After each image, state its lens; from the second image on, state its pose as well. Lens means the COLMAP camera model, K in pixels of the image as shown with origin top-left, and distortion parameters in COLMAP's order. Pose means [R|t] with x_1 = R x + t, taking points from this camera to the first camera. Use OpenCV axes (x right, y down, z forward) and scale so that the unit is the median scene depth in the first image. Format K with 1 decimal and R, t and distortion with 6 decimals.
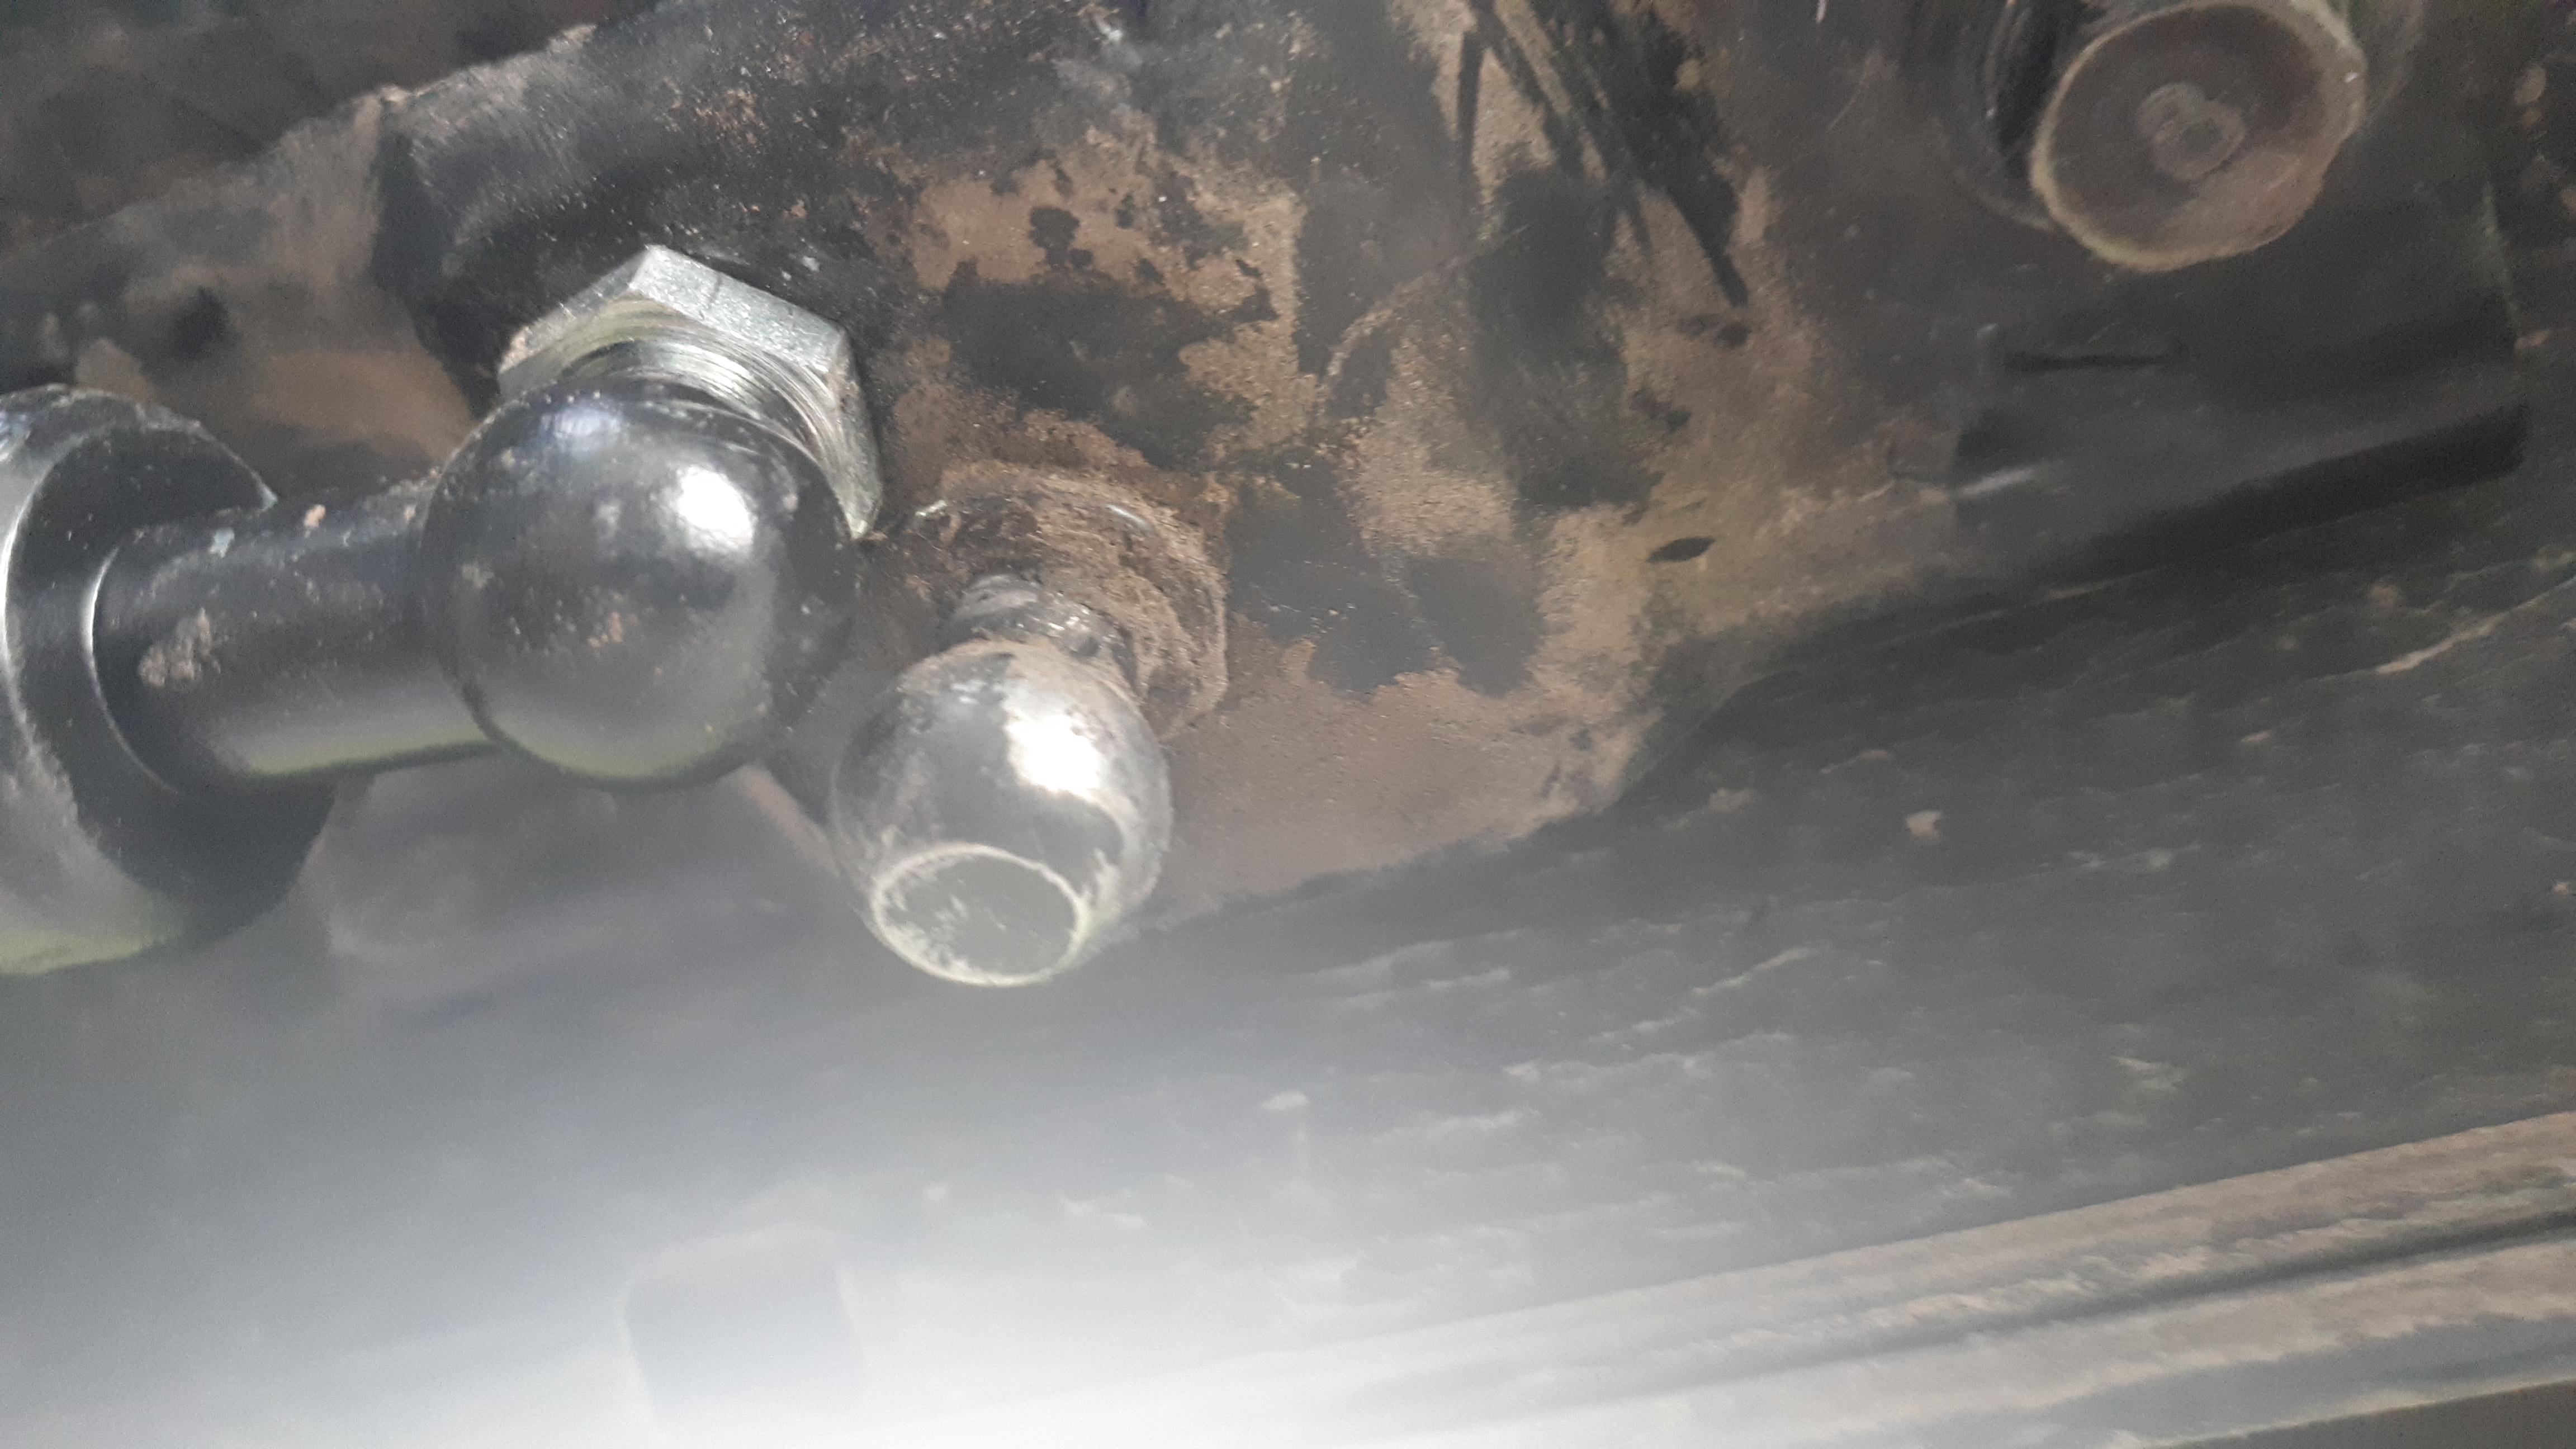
lens RADIAL K [[2147.4, 0, 1320.5], [0, 2147.4, 725.7], [0, 0, 1]] dist [-0.000461, -0.054966]
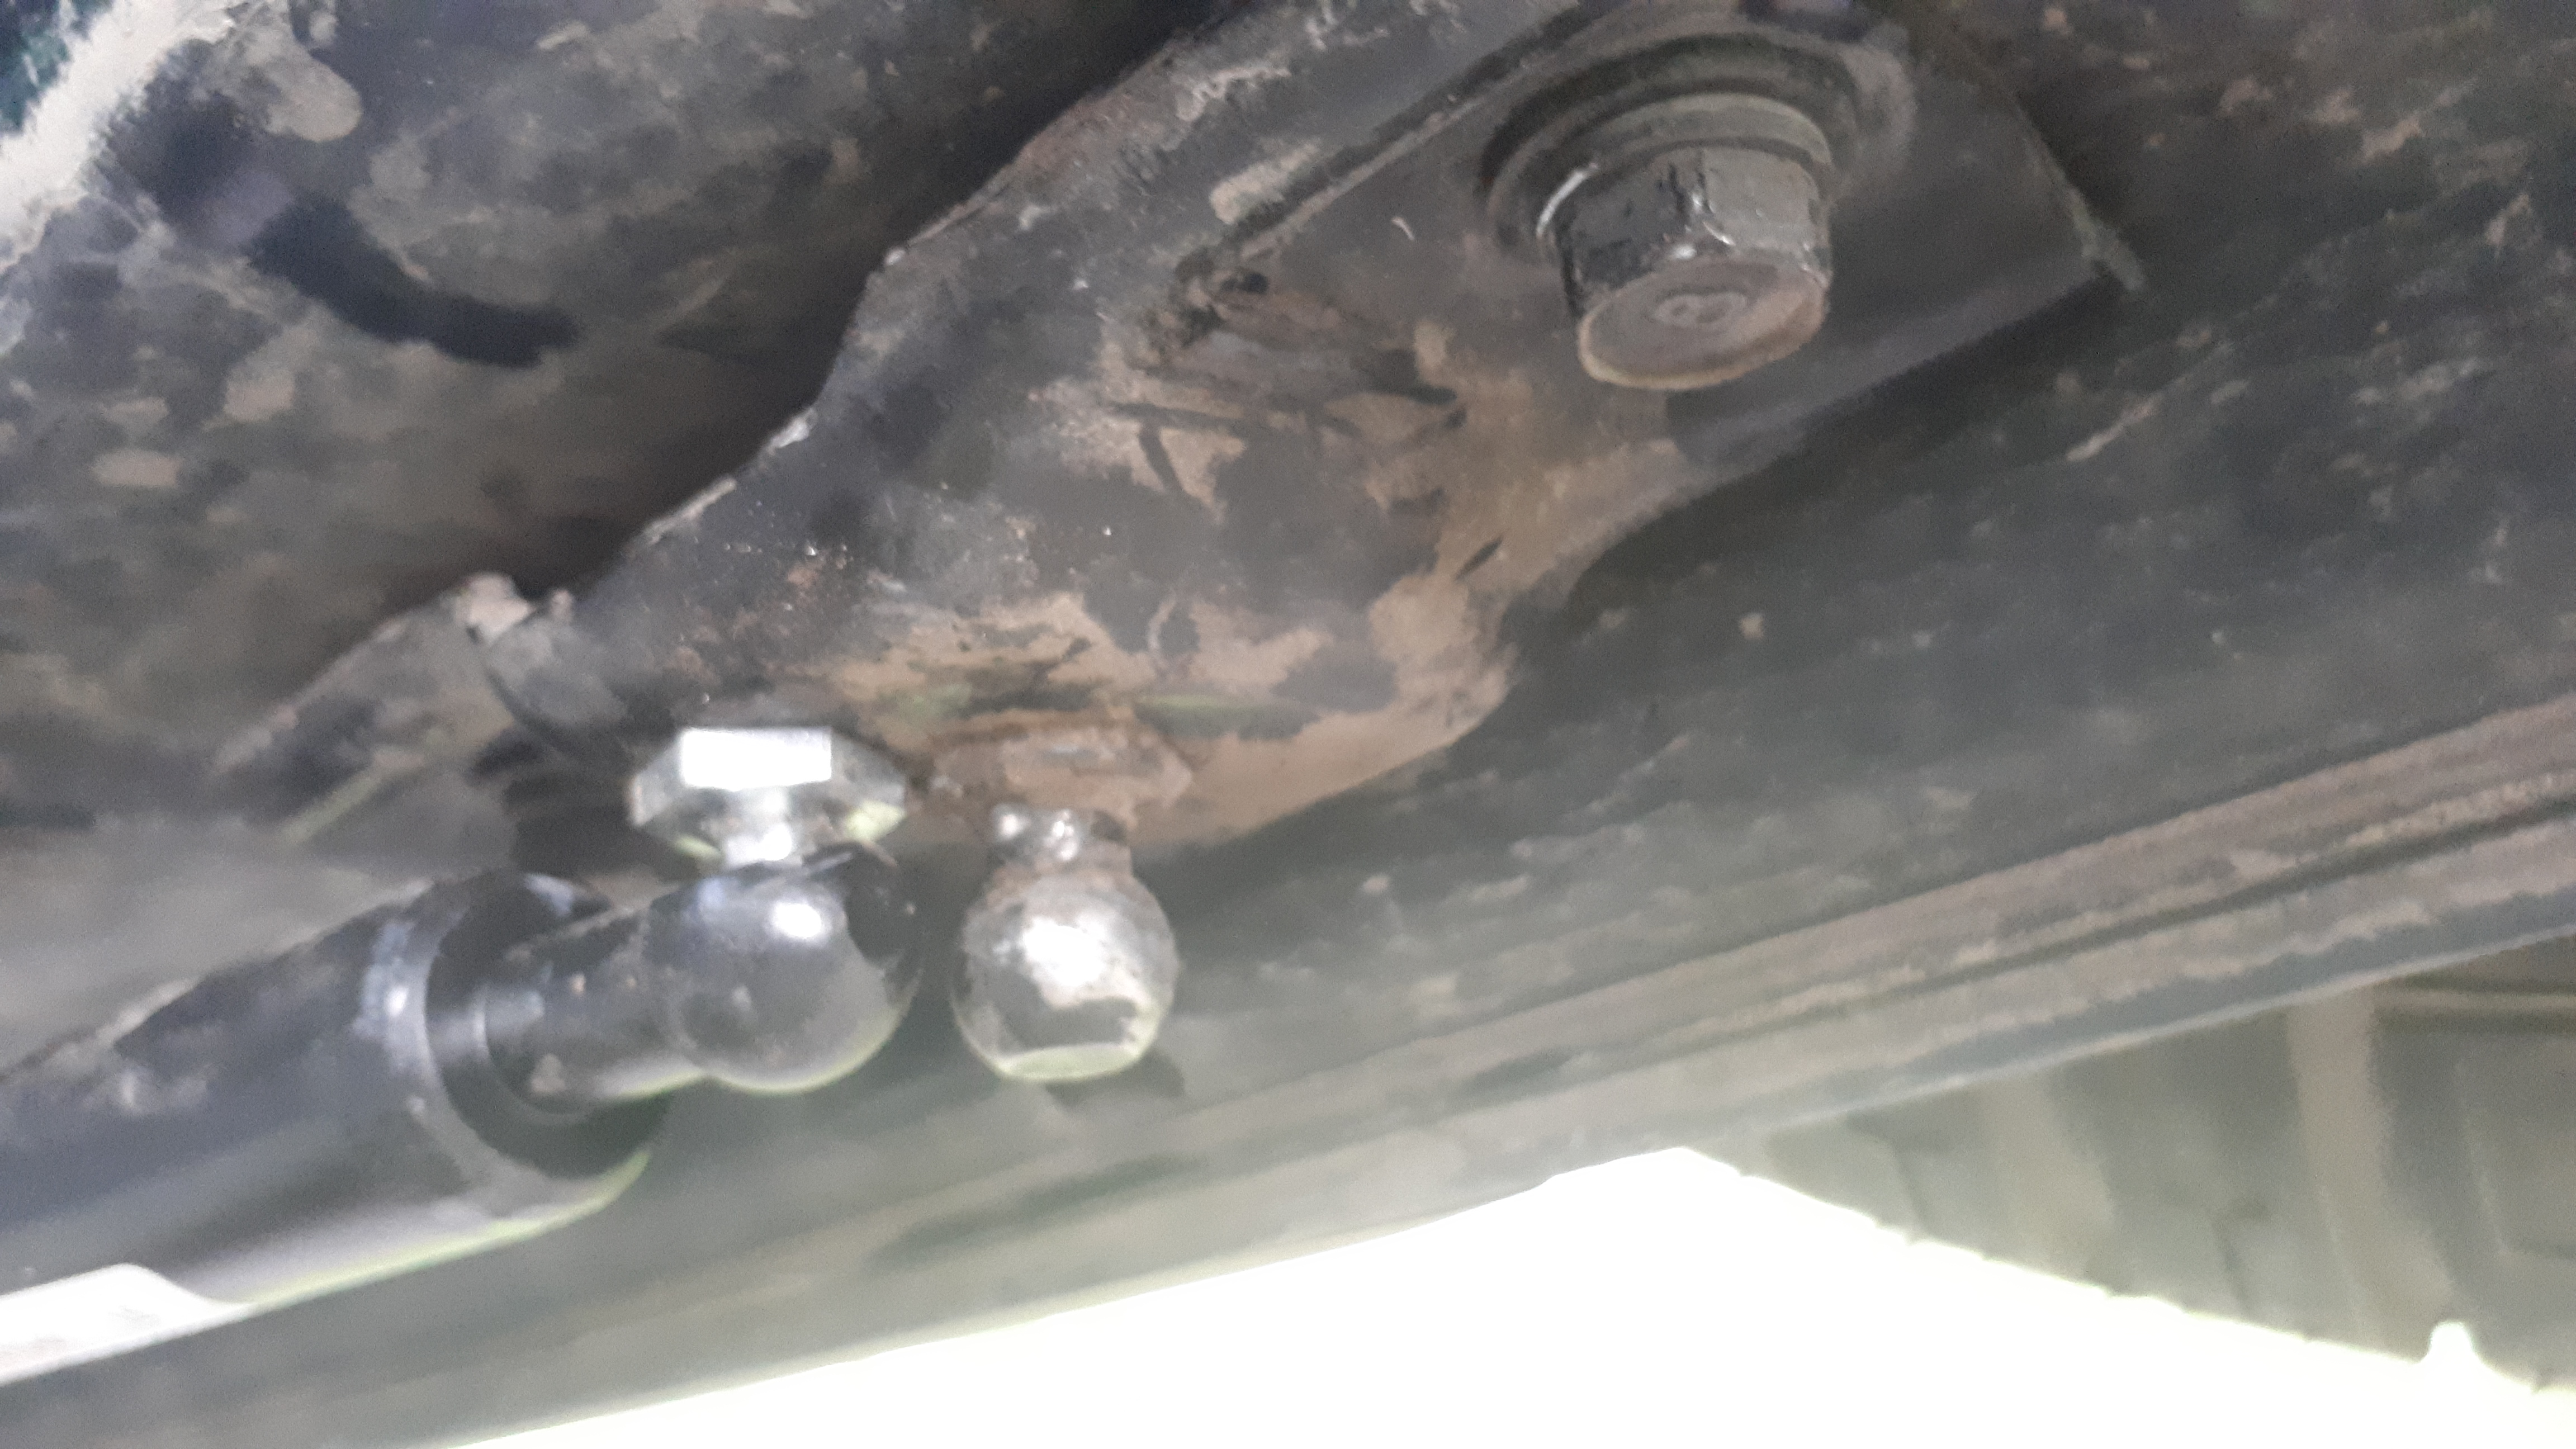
lens RADIAL K [[2087.8, 0, 1297.2], [0, 2087.8, 754.8], [0, 0, 1]] dist [0.150514, -0.410511]
pose [[0.927982, -0.271824, -0.254876, 0.377238], [0.354731, 0.853858, 0.380909, -0.530121], [0.114088, -0.443889, 0.888789, -0.198334]]
